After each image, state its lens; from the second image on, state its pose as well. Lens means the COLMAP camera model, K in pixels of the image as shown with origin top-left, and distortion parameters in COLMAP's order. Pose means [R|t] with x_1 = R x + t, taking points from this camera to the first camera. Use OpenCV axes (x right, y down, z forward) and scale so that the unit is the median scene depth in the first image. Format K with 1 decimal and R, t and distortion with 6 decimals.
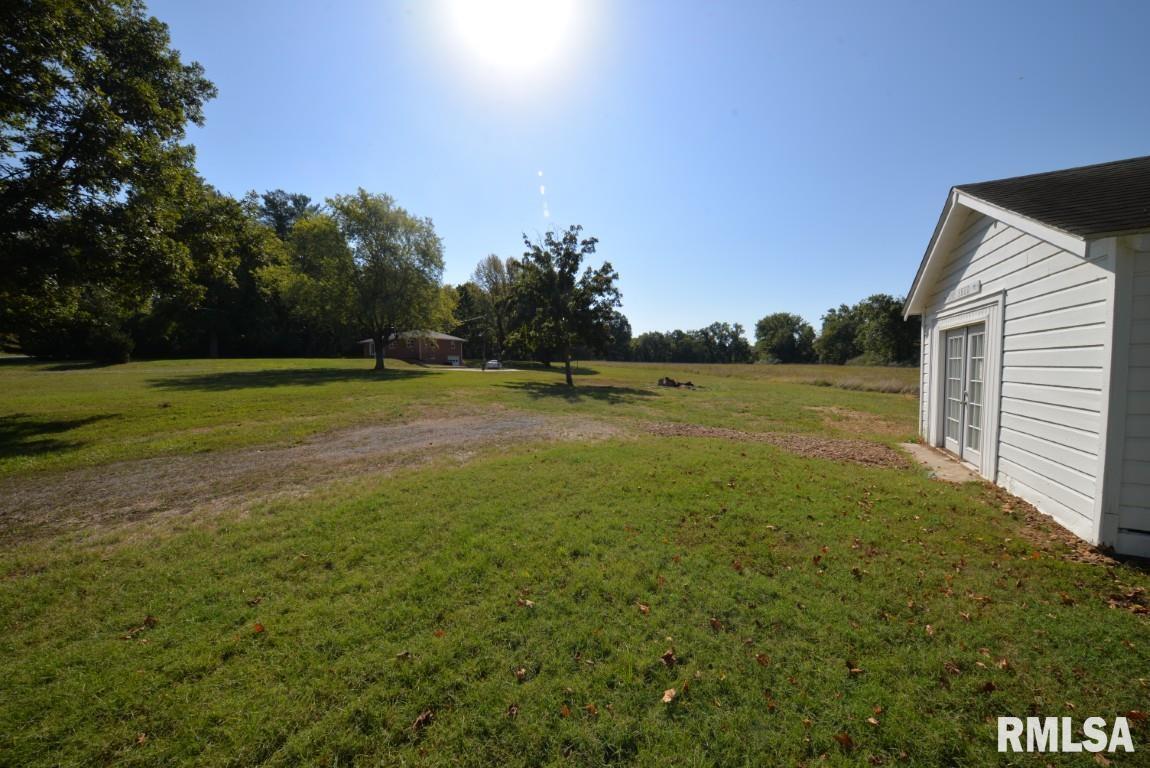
lens RADIAL K [[377.6, 0, 571.3], [0, 377.6, 388.2], [0, 0, 1]] dist [-0.001298, -0.004116]
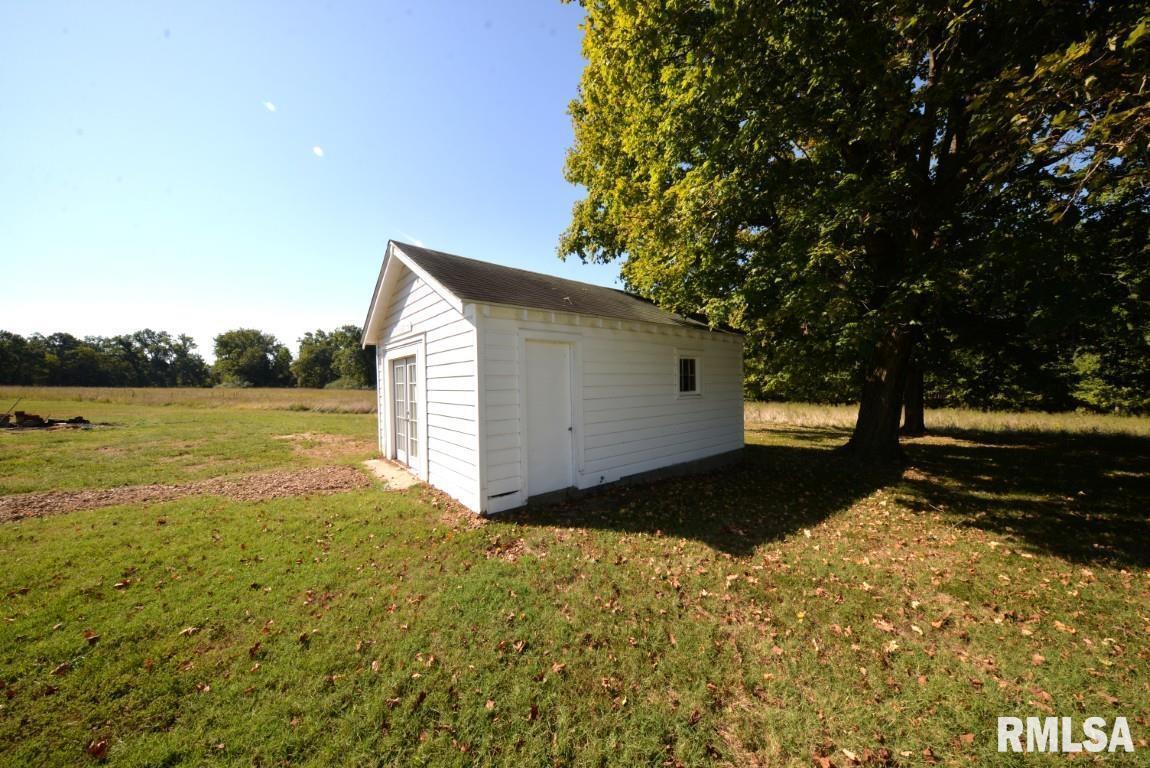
lens RADIAL K [[377.6, 0, 571.3], [0, 377.6, 388.2], [0, 0, 1]] dist [-0.001298, -0.004116]
pose [[0.360047, -0.002764, 0.932930, 0.100522], [0.060820, 0.997938, -0.020516, -0.006923], [-0.930949, 0.064128, 0.359473, 0.058113]]
